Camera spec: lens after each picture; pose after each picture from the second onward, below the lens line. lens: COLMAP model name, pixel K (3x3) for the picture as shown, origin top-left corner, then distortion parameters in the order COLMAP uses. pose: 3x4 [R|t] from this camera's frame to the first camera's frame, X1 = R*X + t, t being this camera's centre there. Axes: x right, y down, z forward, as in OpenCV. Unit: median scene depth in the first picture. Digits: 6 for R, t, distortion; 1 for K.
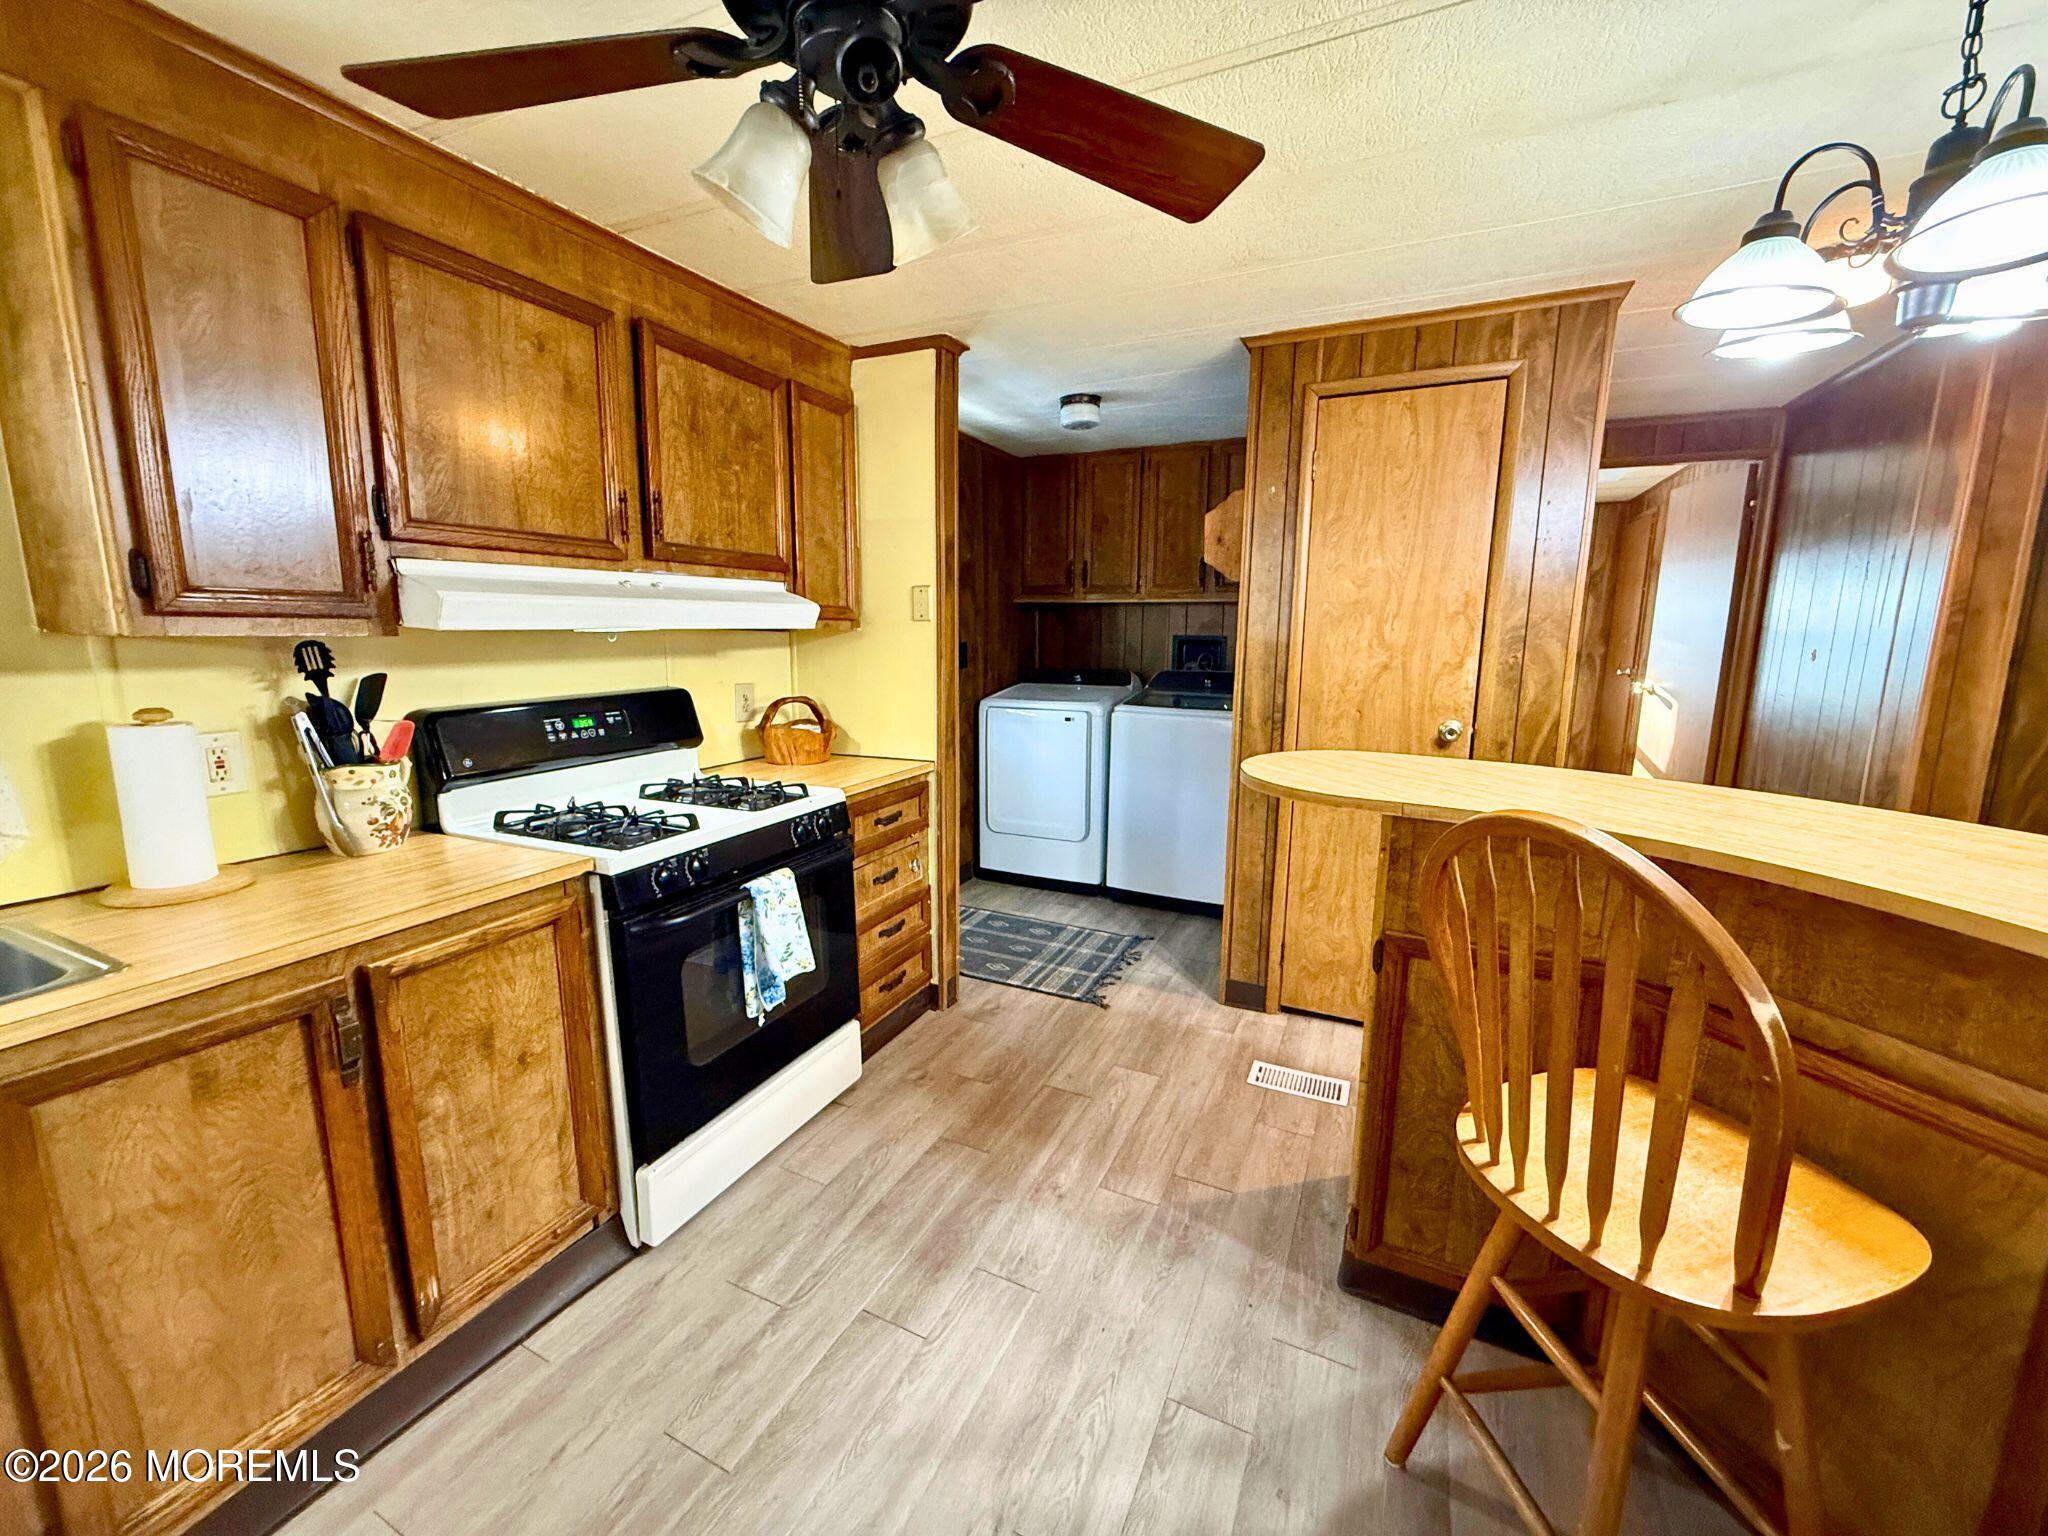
lens RADIAL K [[811.2, 0, 1017.6], [0, 811.2, 763.0], [0, 0, 1]] dist [-0.002663, 0.000636]
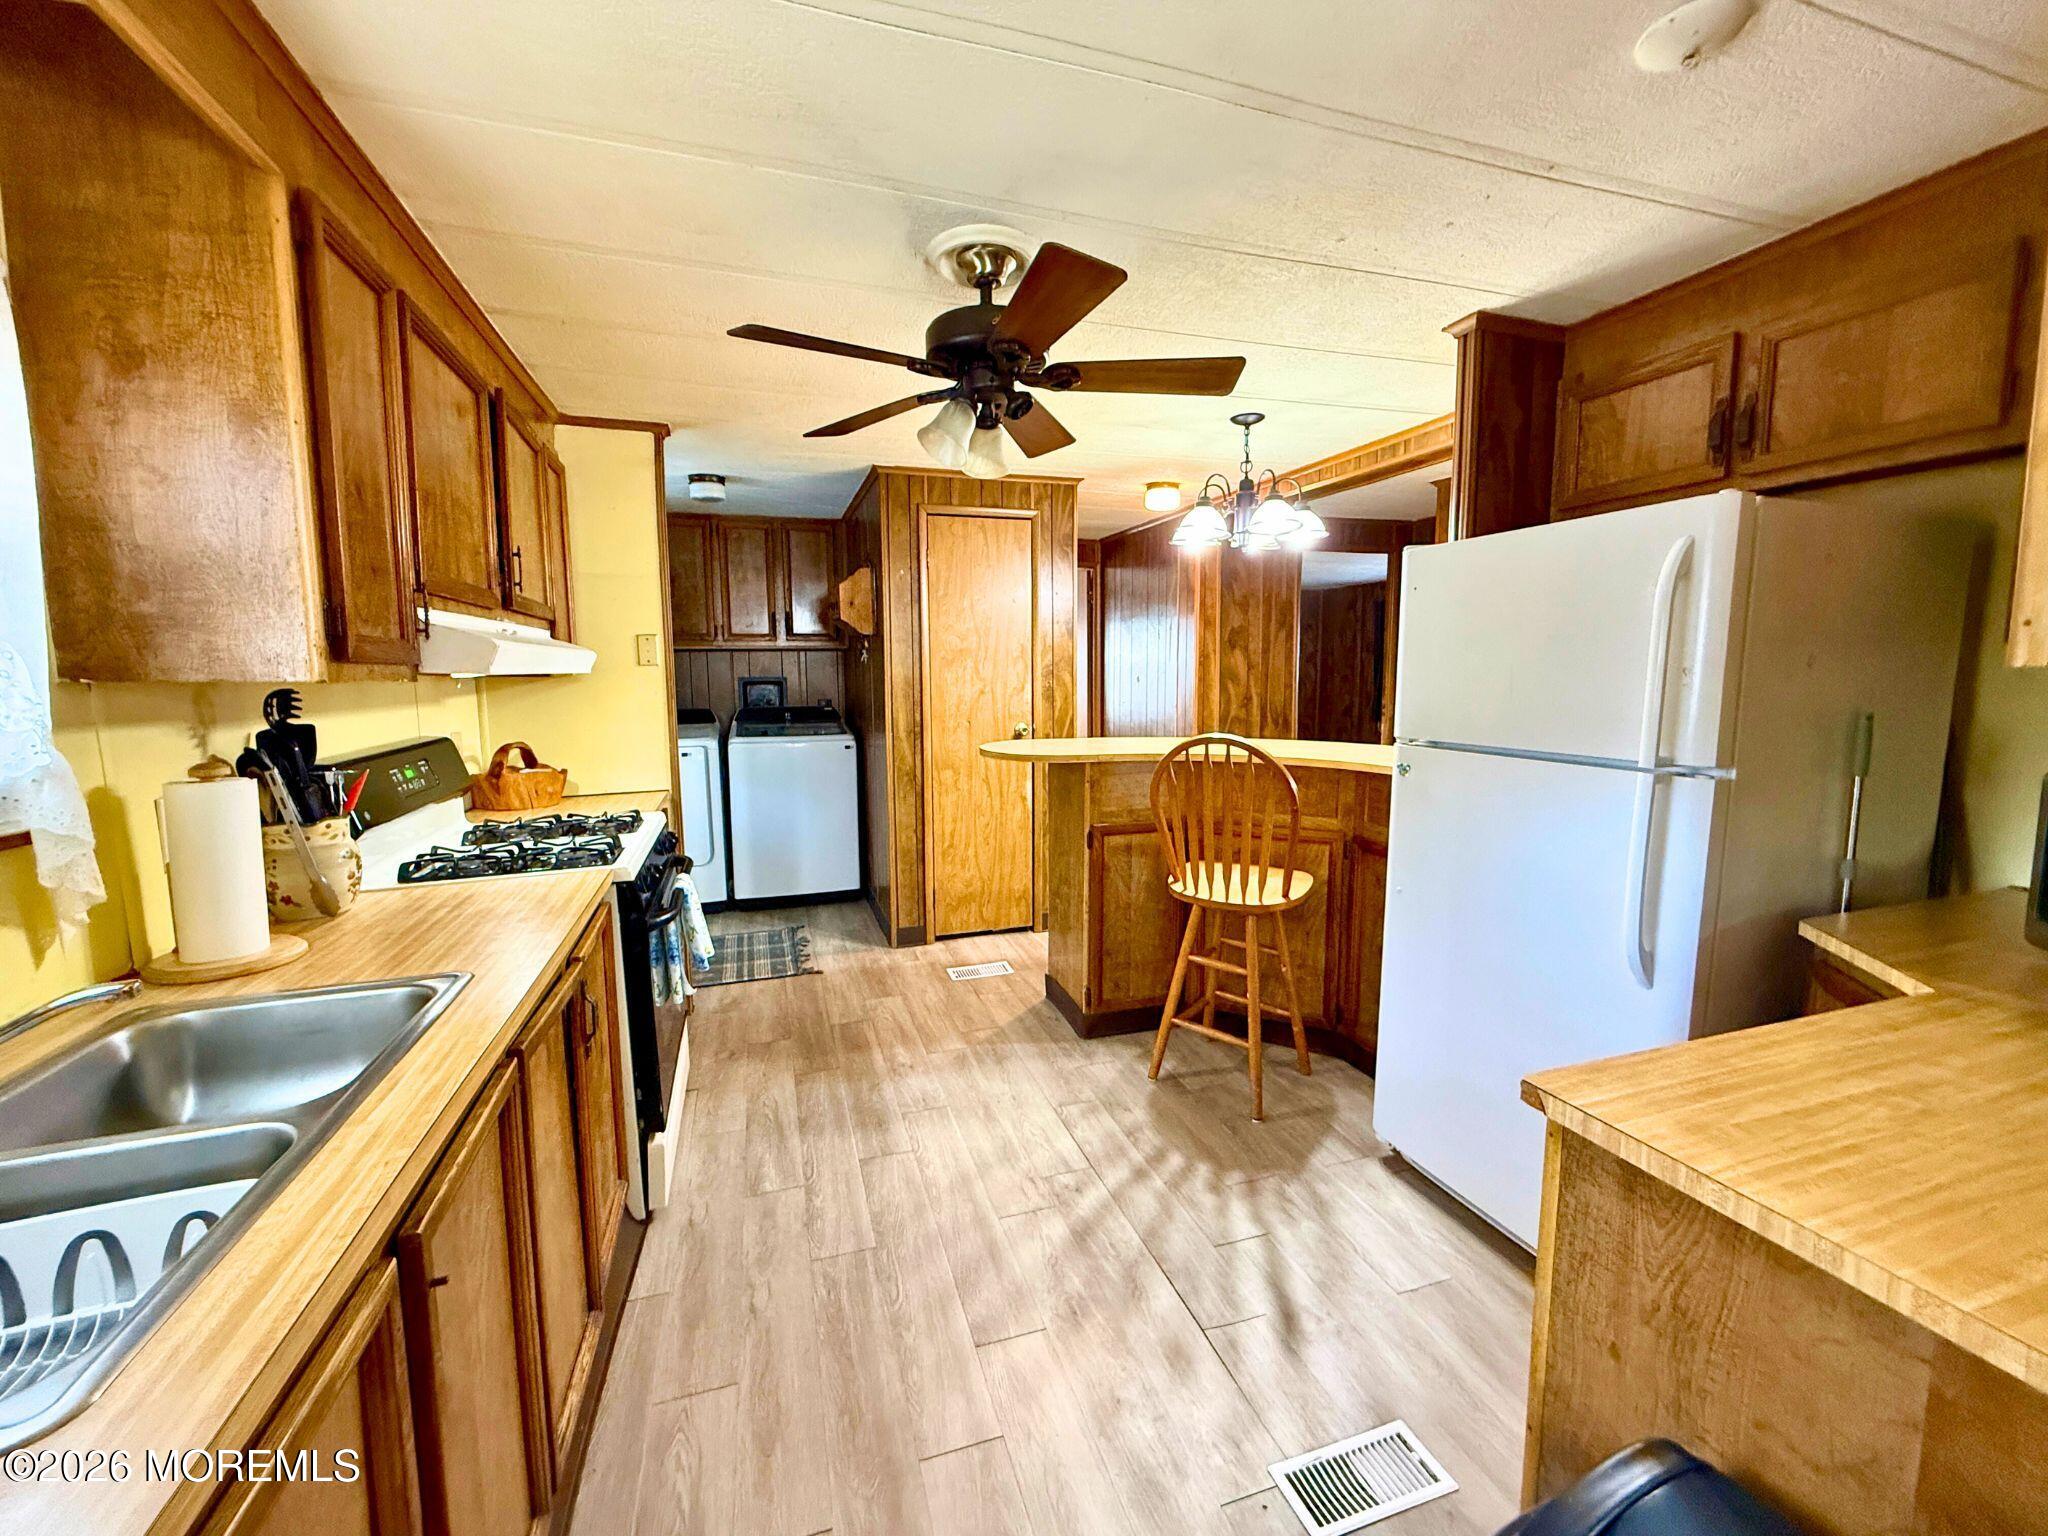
lens RADIAL K [[811.2, 0, 1017.6], [0, 811.2, 763.0], [0, 0, 1]] dist [-0.002663, 0.000636]
pose [[0.725207, -0.091826, 0.682380, -0.565518], [0.128149, 0.991751, -0.002734, 0.028227], [-0.676500, 0.089429, 0.730992, -0.160957]]
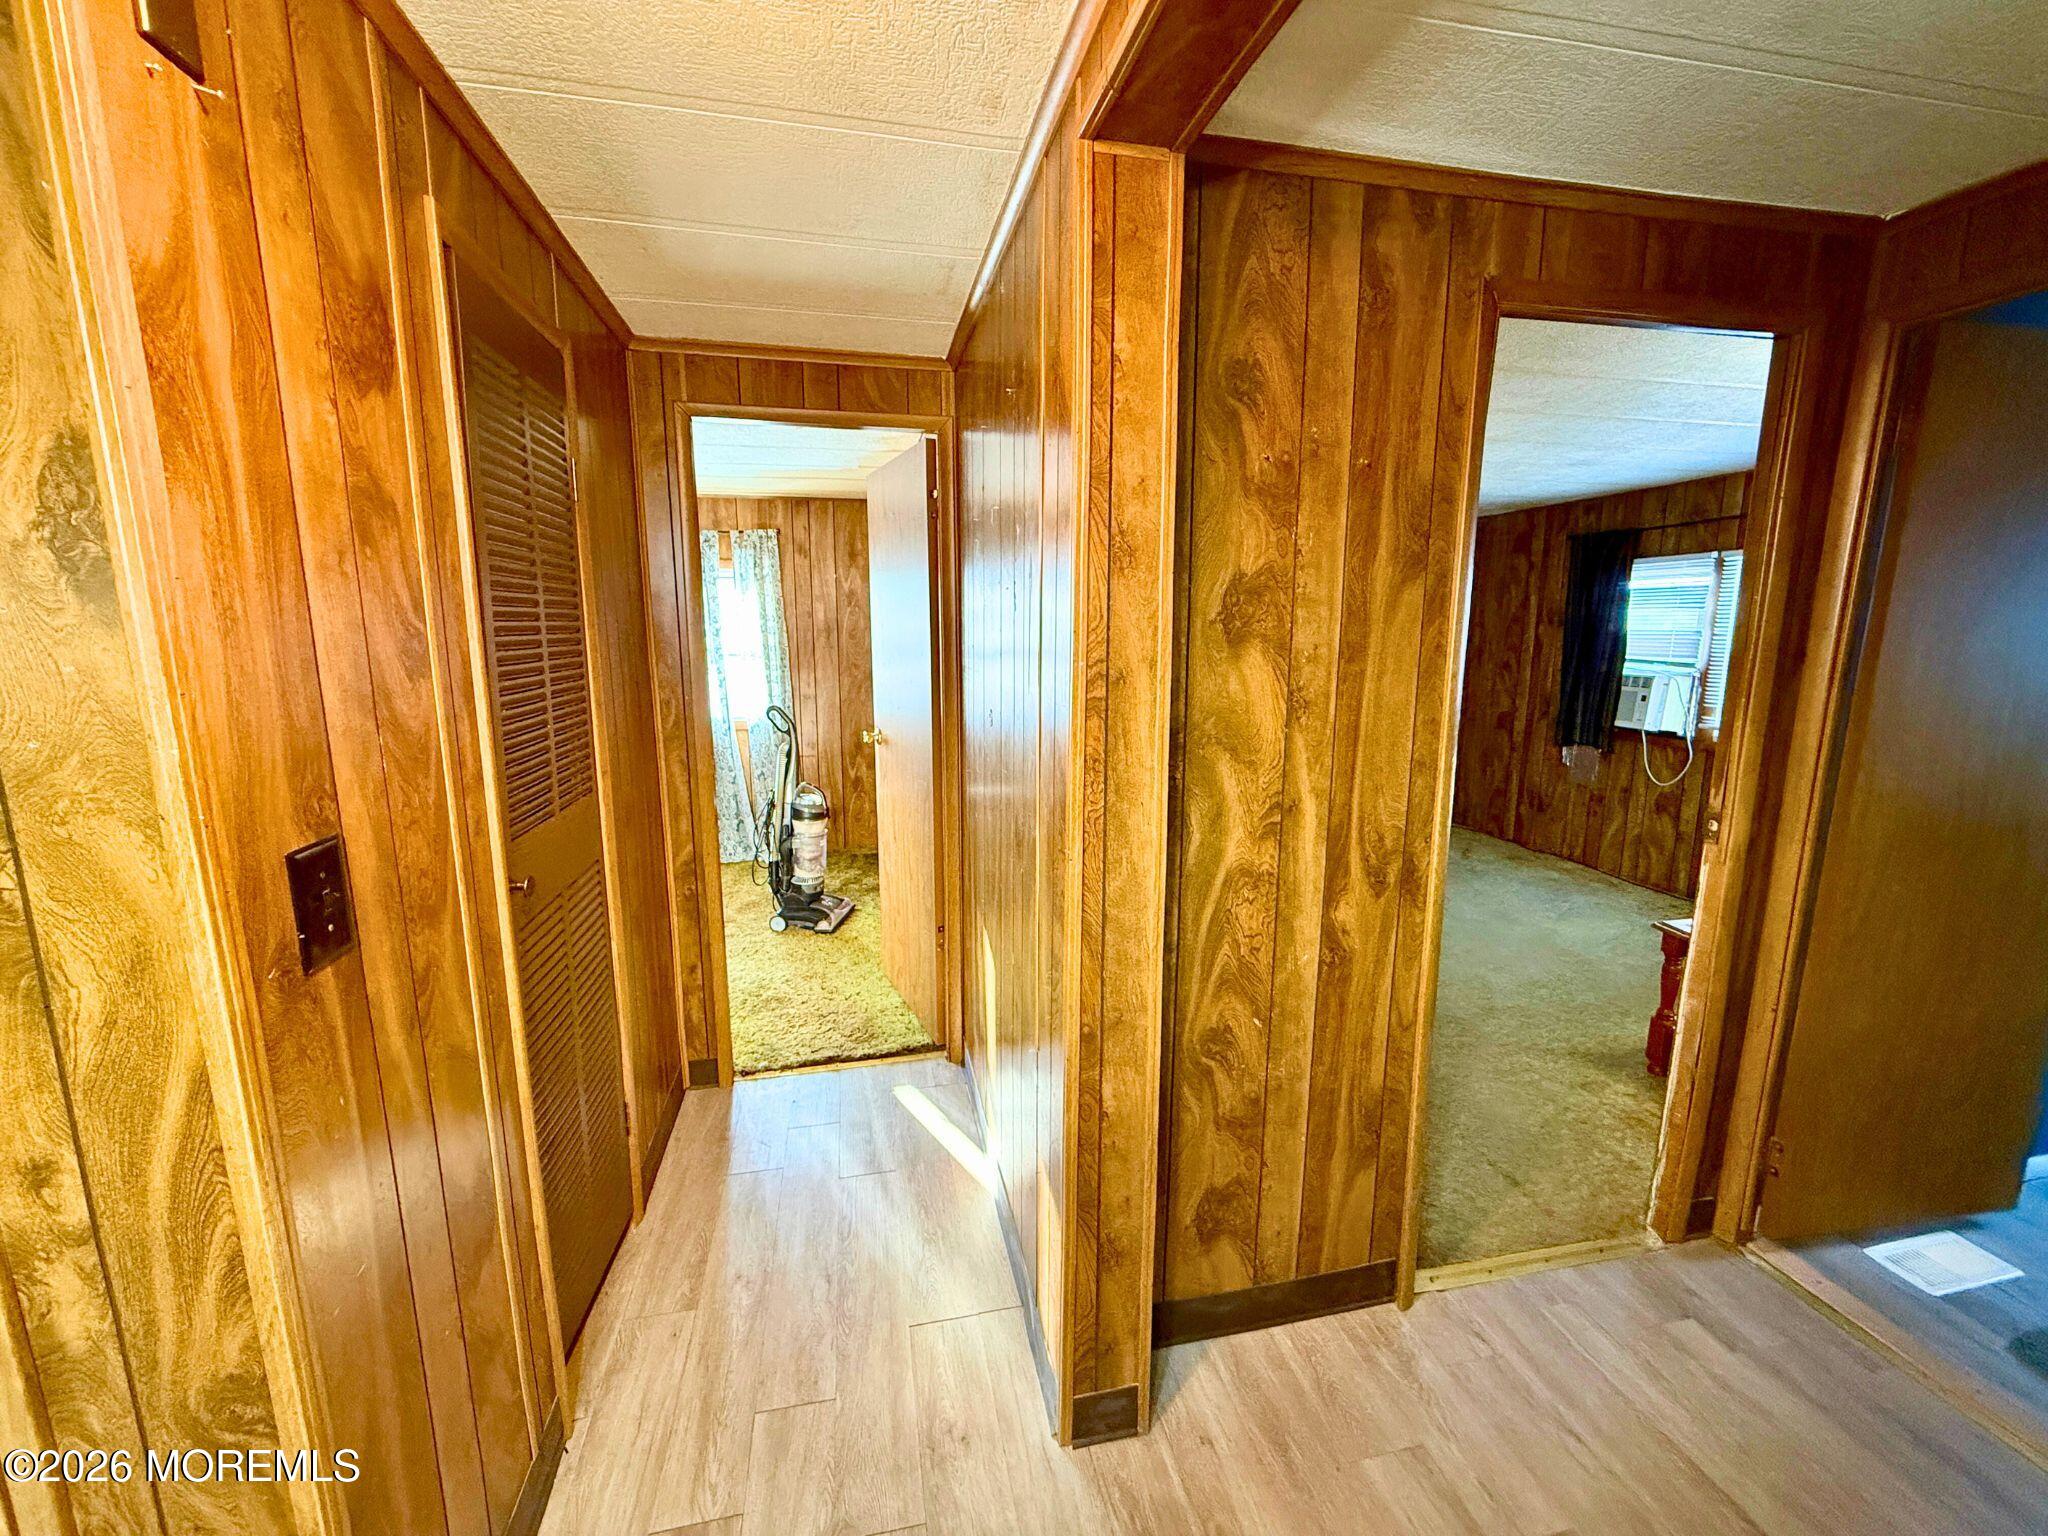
lens RADIAL K [[811.2, 0, 1017.6], [0, 811.2, 763.0], [0, 0, 1]] dist [-0.002663, 0.000636]
pose [[0.798326, -0.107370, 0.592576, 0.702403], [0.106475, 0.993642, 0.036596, -0.139587], [-0.592738, 0.033879, 0.804682, 0.526657]]
